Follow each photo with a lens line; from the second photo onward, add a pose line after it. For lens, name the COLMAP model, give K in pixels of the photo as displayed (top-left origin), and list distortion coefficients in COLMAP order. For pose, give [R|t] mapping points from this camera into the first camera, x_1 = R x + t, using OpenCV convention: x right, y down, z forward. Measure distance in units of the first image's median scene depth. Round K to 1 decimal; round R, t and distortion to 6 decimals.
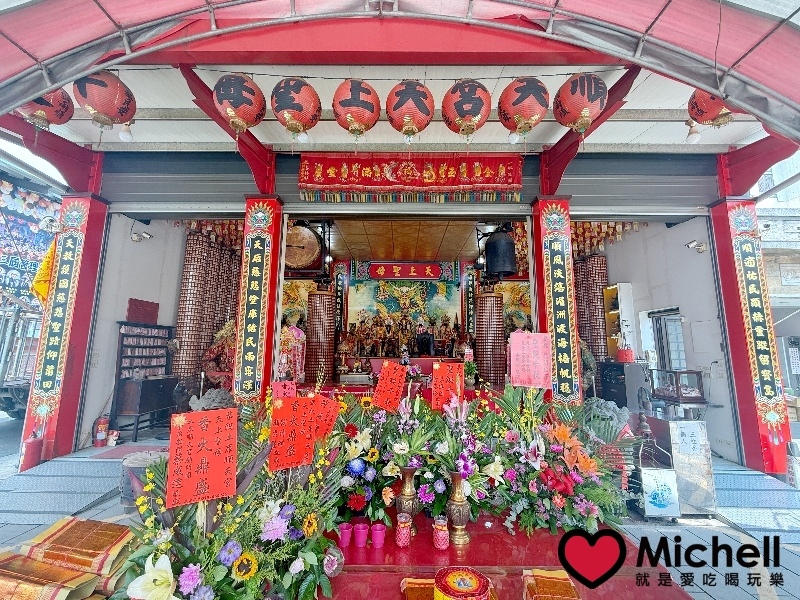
lens RADIAL K [[335.2, 0, 400.0], [0, 335.2, 300.0], [0, 0, 1]] dist [0.000375, 0.000017]
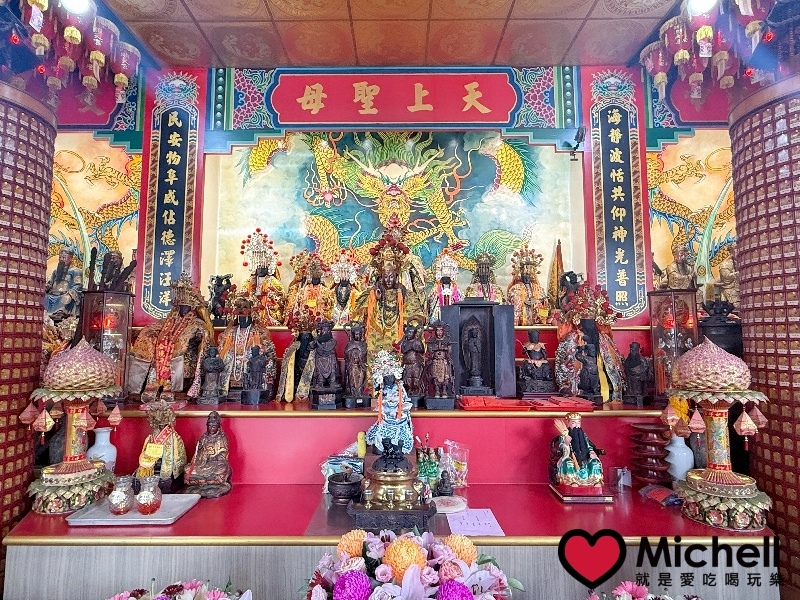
lens RADIAL K [[453.4, 0, 400.0], [0, 453.4, 300.0], [0, 0, 1]] dist [0.003350, 0.001238]
pose [[0.999916, -0.009240, 0.009066, 0.015004], [0.008715, 0.998379, 0.056250, 0.070355], [-0.009571, -0.056166, 0.998376, 0.593963]]
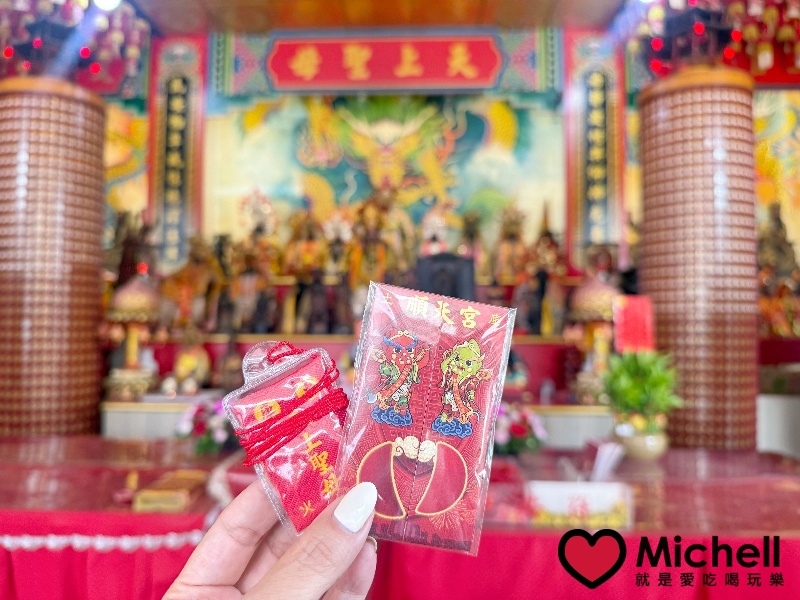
lens RADIAL K [[589.0, 0, 400.0], [0, 589.0, 300.0], [0, 0, 1]] dist [0.045784, -0.001768]
pose [[0.999625, -0.005377, -0.026835, 0.044259], [0.008161, 0.994464, 0.104763, 0.075916], [0.026123, -0.104943, 0.994135, 0.434819]]
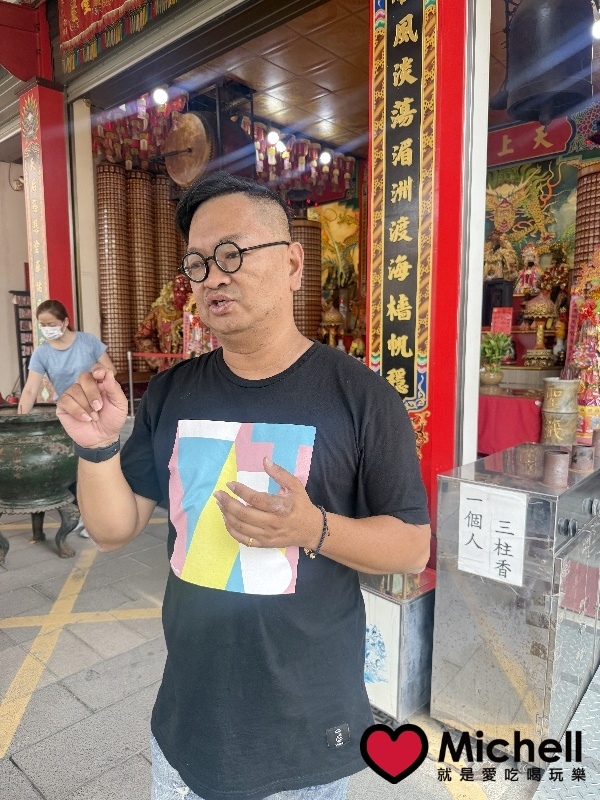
lens RADIAL K [[560.8, 0, 300.0], [0, 560.8, 400.0], [0, 0, 1]] dist [0.083178, -0.130789]
pose [[0.758026, 0.059439, -0.649511, 0.351953], [0.110516, 0.969733, 0.217724, 0.051193], [0.642793, -0.236821, 0.728514, 0.175278]]
